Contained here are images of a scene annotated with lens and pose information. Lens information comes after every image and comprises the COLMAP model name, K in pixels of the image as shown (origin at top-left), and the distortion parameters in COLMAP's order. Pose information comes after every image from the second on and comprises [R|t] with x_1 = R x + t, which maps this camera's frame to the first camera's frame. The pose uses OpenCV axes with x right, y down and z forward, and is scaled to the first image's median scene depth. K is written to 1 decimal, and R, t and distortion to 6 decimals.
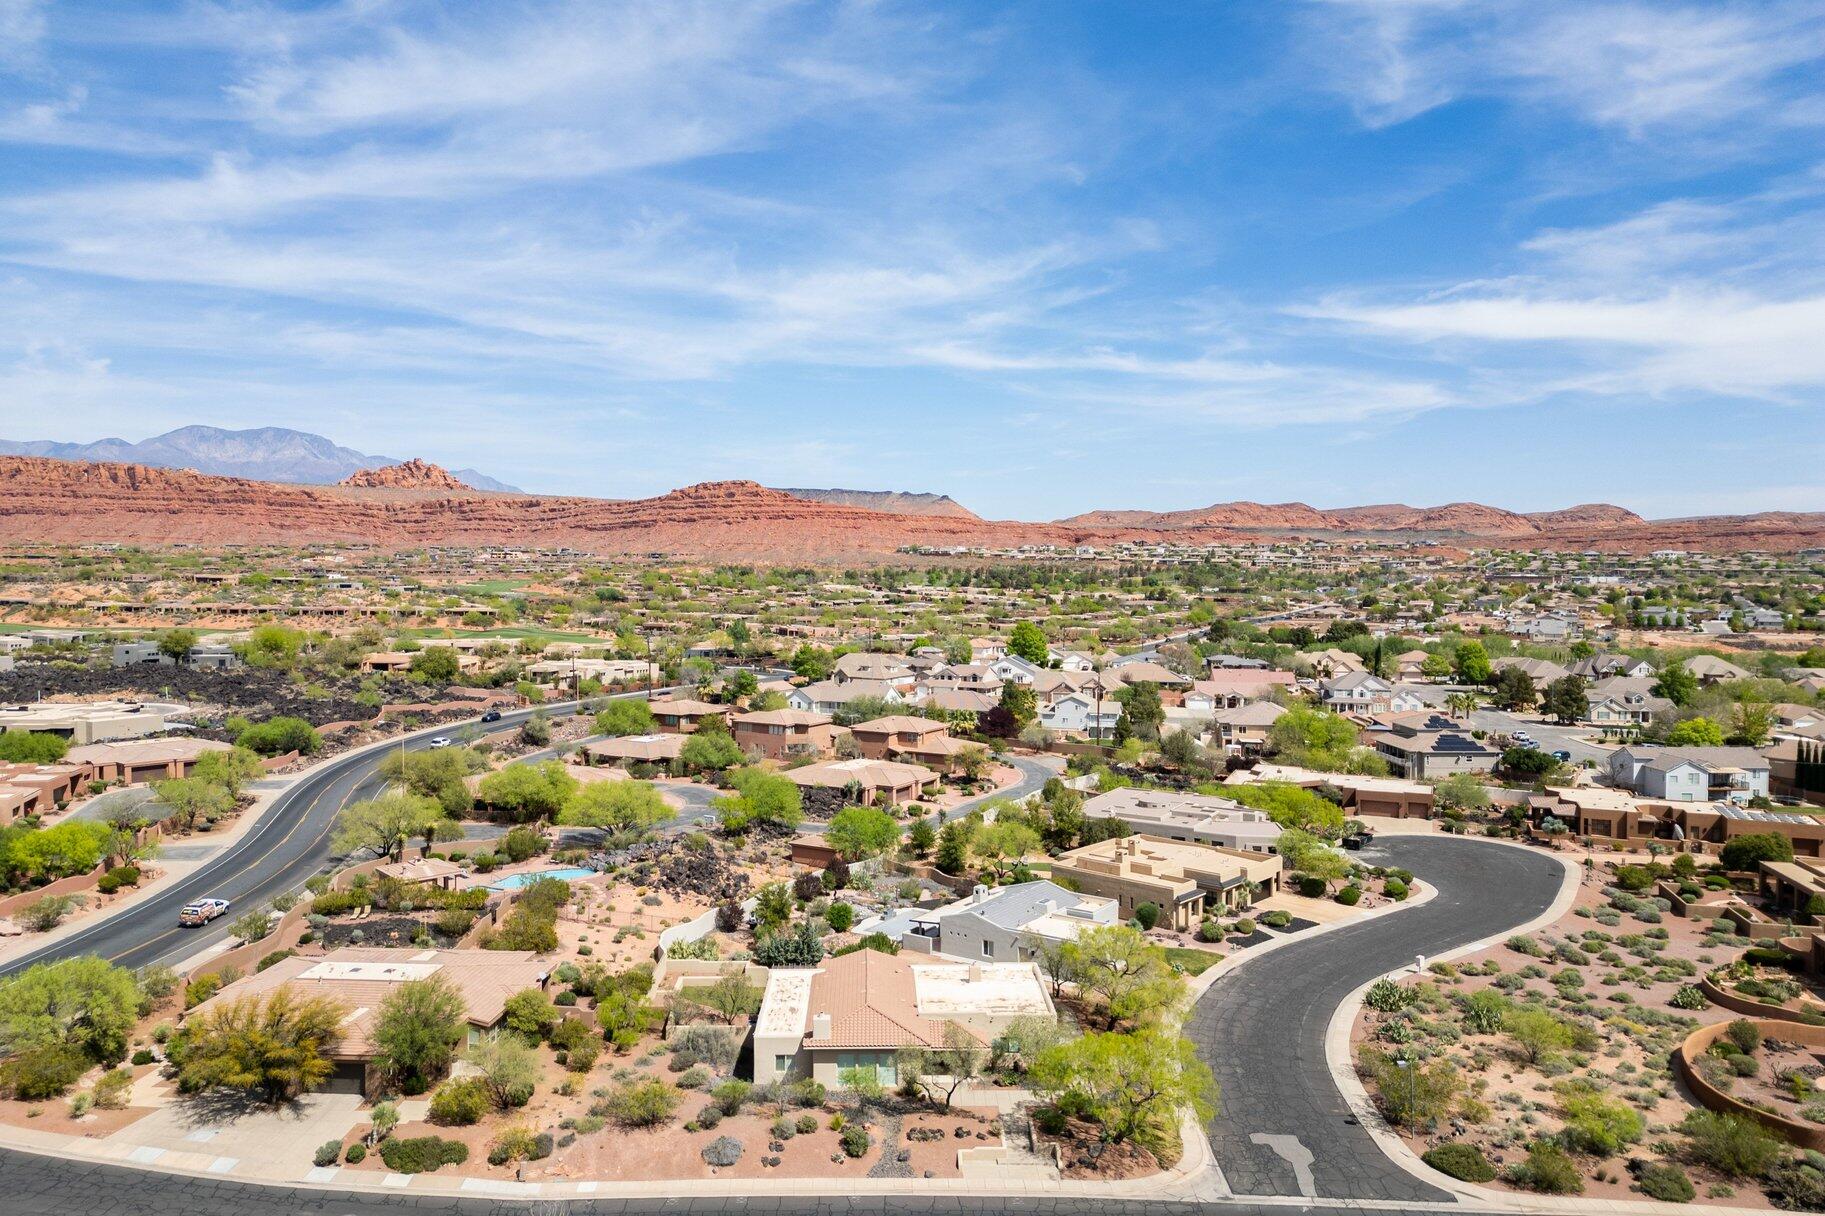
lens RADIAL K [[1495.9, 0, 912.5], [0, 1495.9, 608.0], [0, 0, 1]] dist [0.117539, -0.172383]
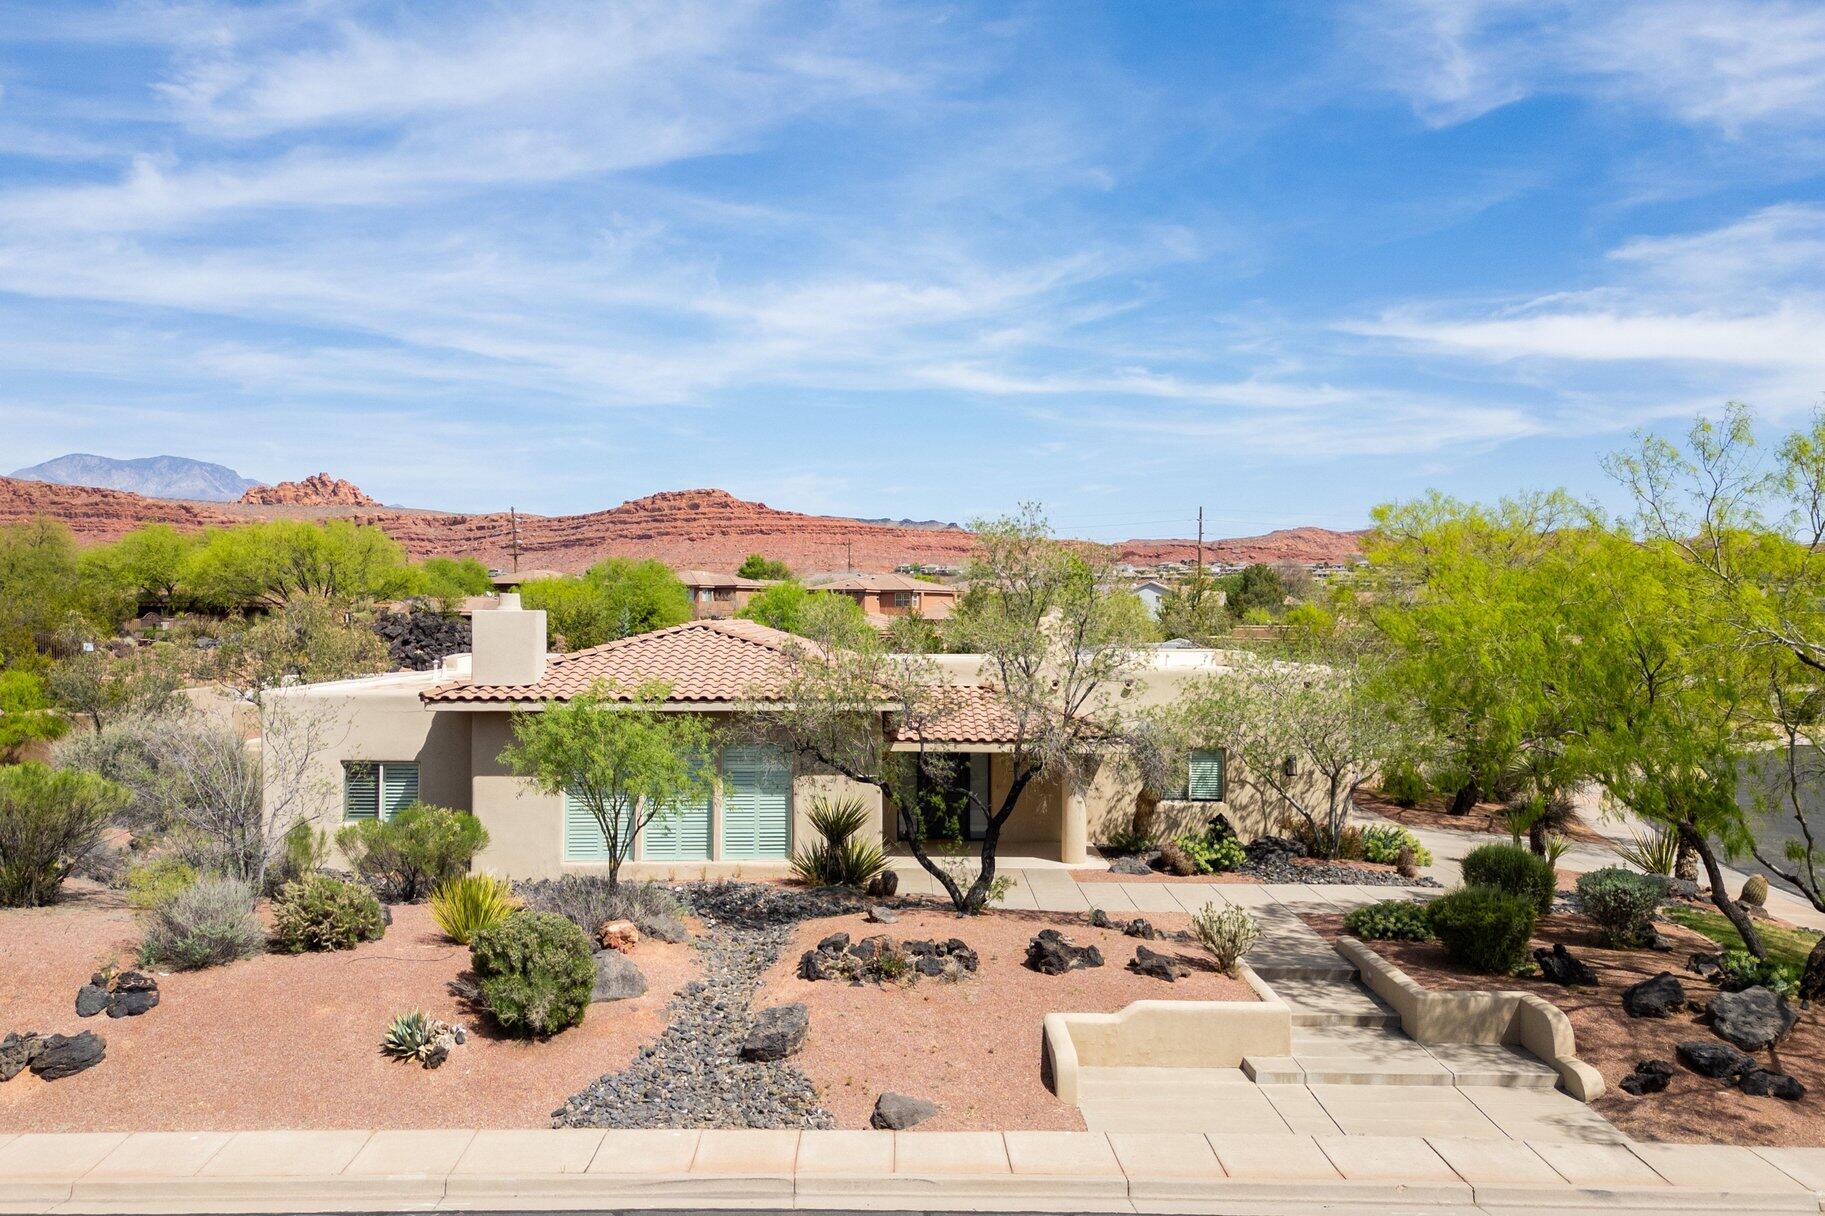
lens RADIAL K [[1495.9, 0, 912.5], [0, 1495.9, 608.0], [0, 0, 1]] dist [0.117539, -0.172383]
pose [[0.999982, -0.002964, -0.005213, 0.002740], [0.002352, 0.993499, -0.113813, 0.065450], [0.005517, 0.113799, 0.993488, 0.159279]]
